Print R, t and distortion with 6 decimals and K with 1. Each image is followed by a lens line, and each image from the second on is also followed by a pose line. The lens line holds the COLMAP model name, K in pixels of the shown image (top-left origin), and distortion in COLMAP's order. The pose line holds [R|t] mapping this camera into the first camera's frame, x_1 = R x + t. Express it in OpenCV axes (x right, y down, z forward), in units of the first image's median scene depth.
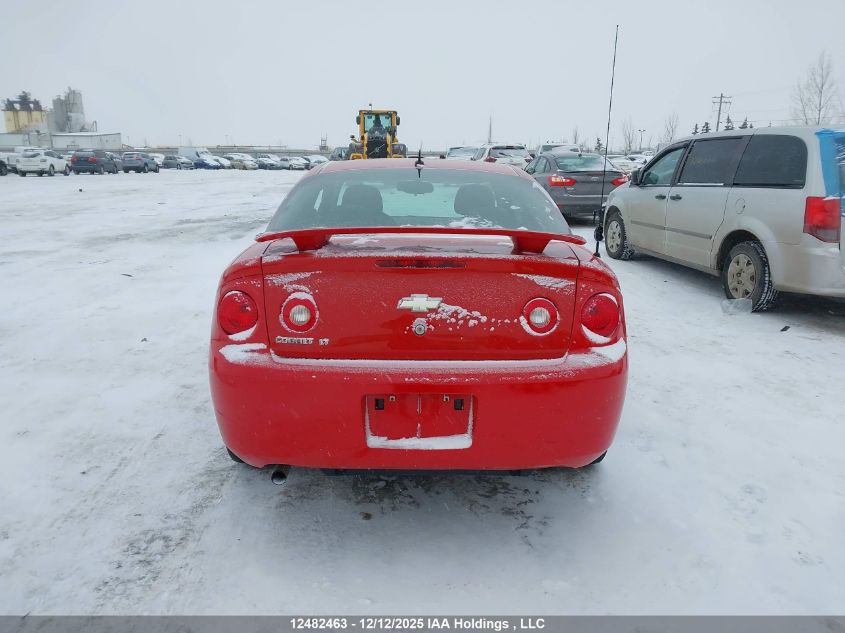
lens RADIAL K [[651.0, 0, 422.5], [0, 651.0, 316.5], [0, 0, 1]] dist [0.054284, -0.069517]
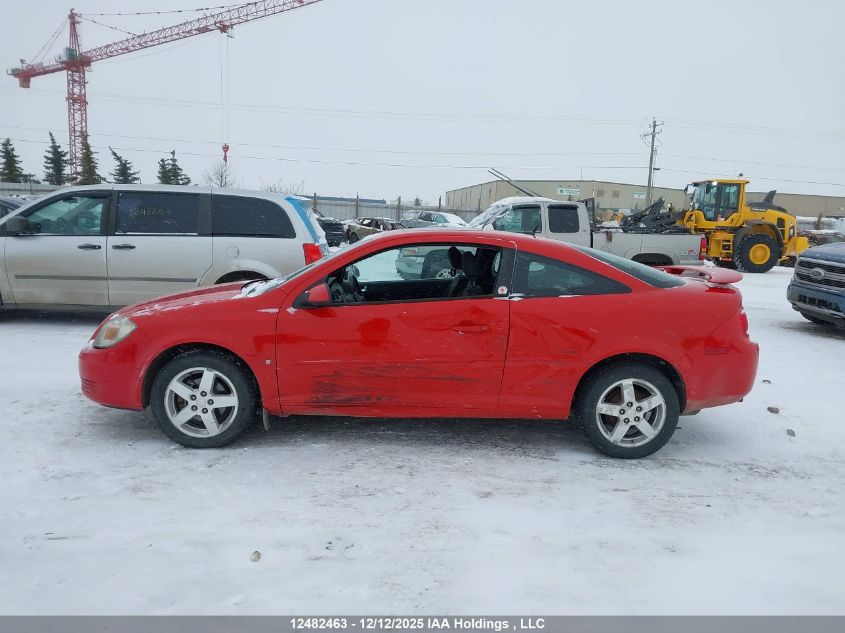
lens RADIAL K [[648.1, 0, 416.6], [0, 648.1, 322.7], [0, 0, 1]] dist [0.043690, -0.042402]
pose [[-0.015569, -0.162298, 0.986619, -2.162711], [0.191368, 0.968014, 0.162258, -0.495883], [-0.981395, 0.191334, 0.015987, 1.926609]]
